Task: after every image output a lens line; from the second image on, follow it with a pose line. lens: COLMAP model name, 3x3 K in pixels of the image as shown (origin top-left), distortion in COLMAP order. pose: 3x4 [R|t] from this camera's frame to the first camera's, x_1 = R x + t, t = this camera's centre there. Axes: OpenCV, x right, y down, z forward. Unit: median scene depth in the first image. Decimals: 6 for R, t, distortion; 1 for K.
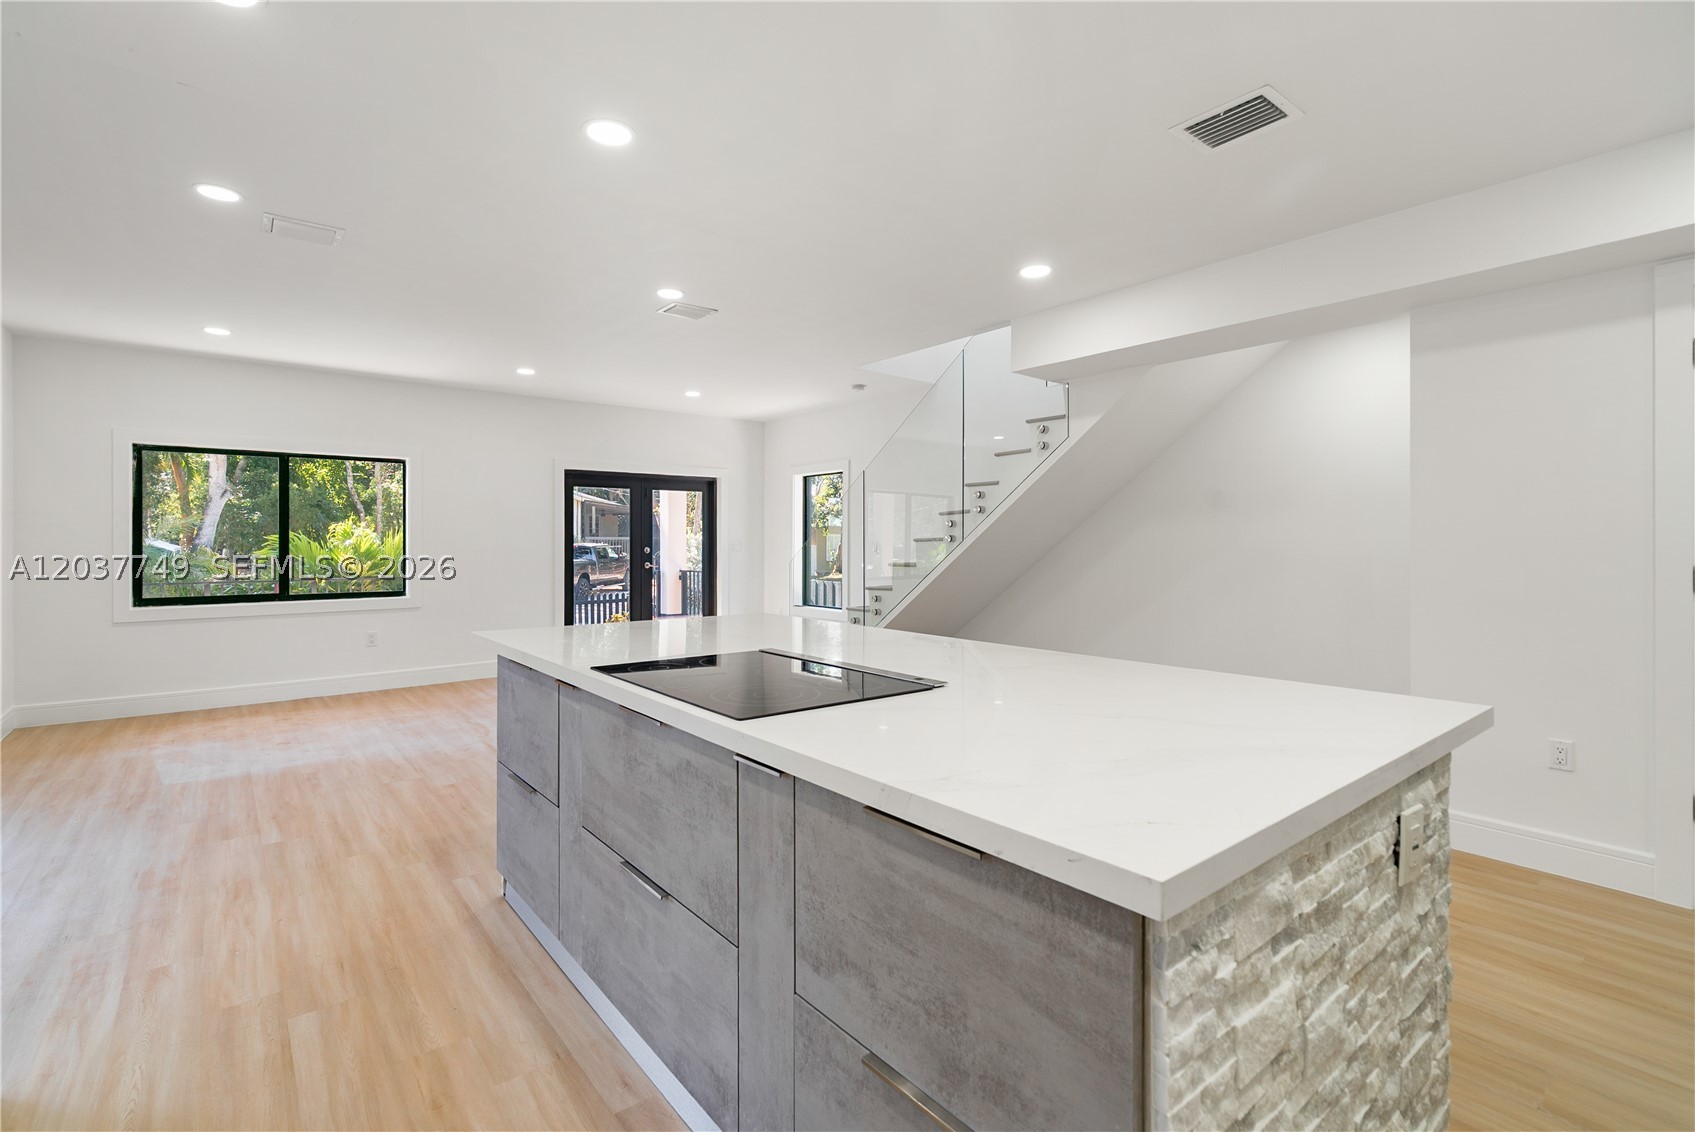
lens RADIAL K [[766.3, 0, 847.5], [0, 766.3, 566.0], [0, 0, 1]] dist [0.001962, 0.000183]
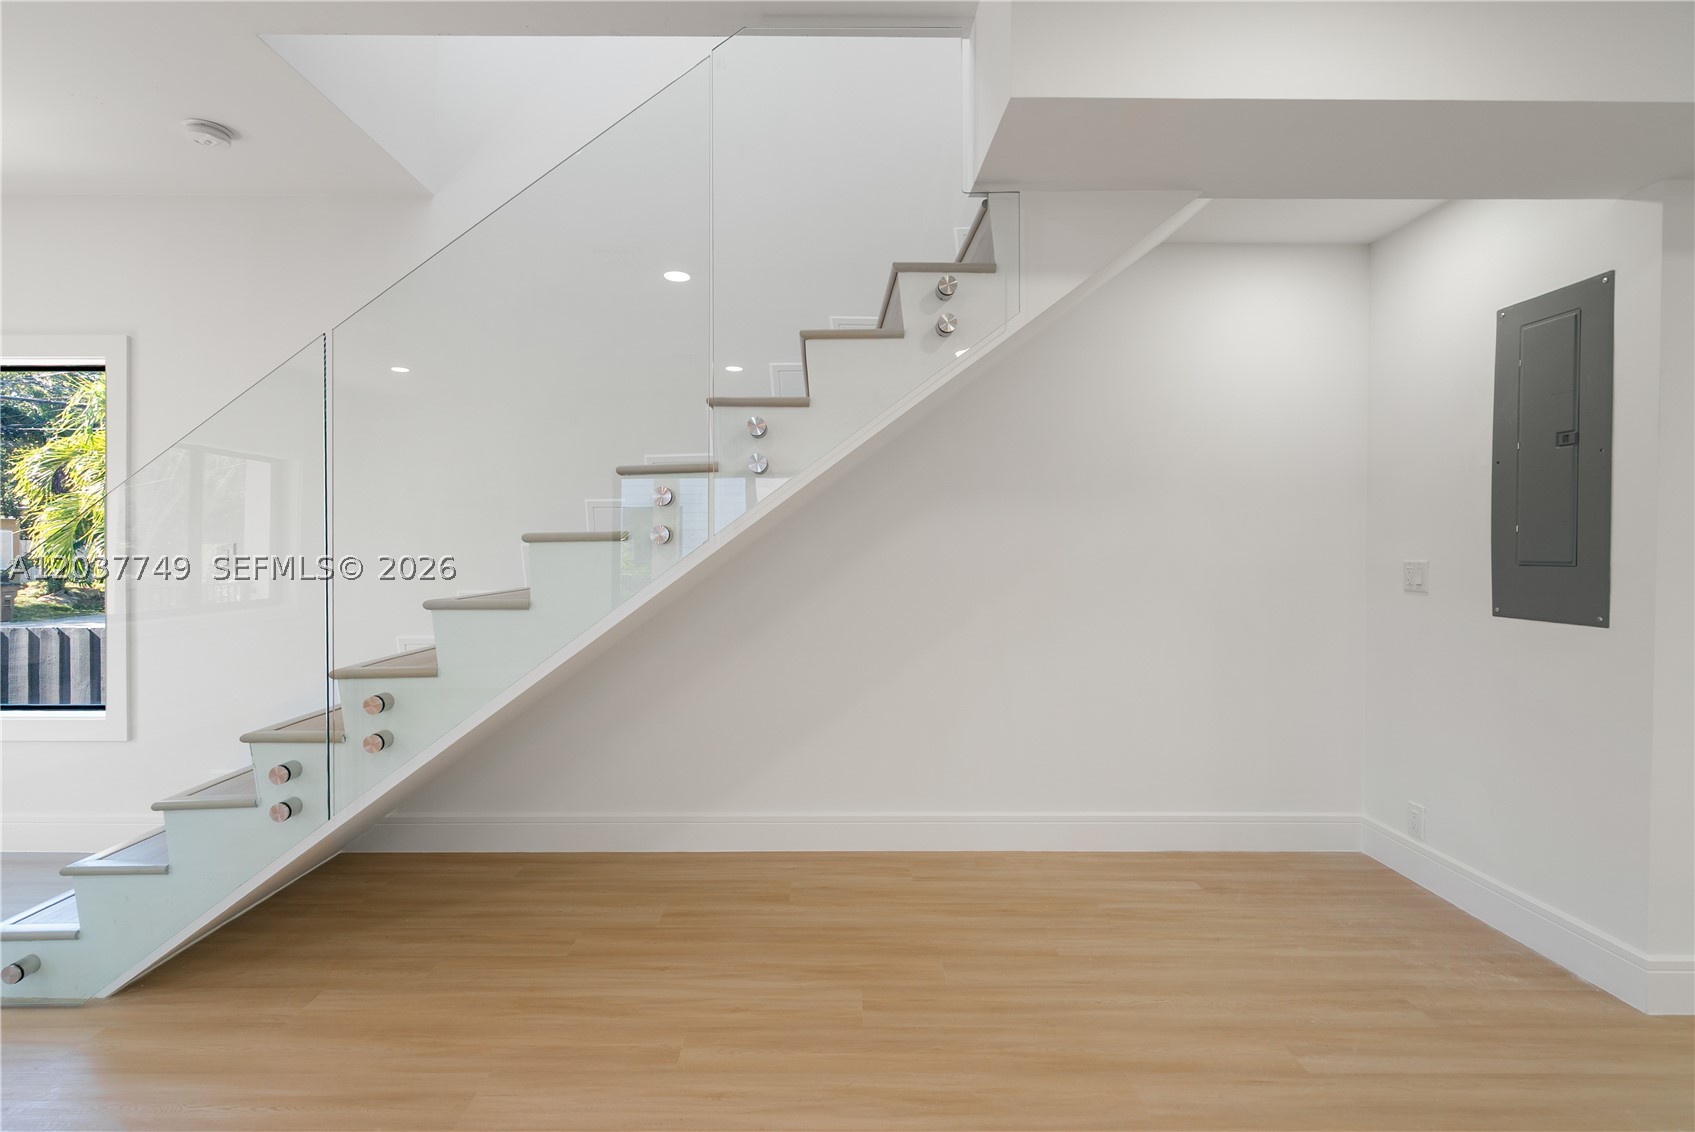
lens RADIAL K [[766.3, 0, 847.5], [0, 766.3, 566.0], [0, 0, 1]] dist [0.001962, 0.000183]
pose [[0.627135, -0.016061, 0.778745, -0.106993], [0.018027, 0.999819, 0.006103, -0.018949], [-0.778702, 0.010211, 0.627311, 0.640087]]
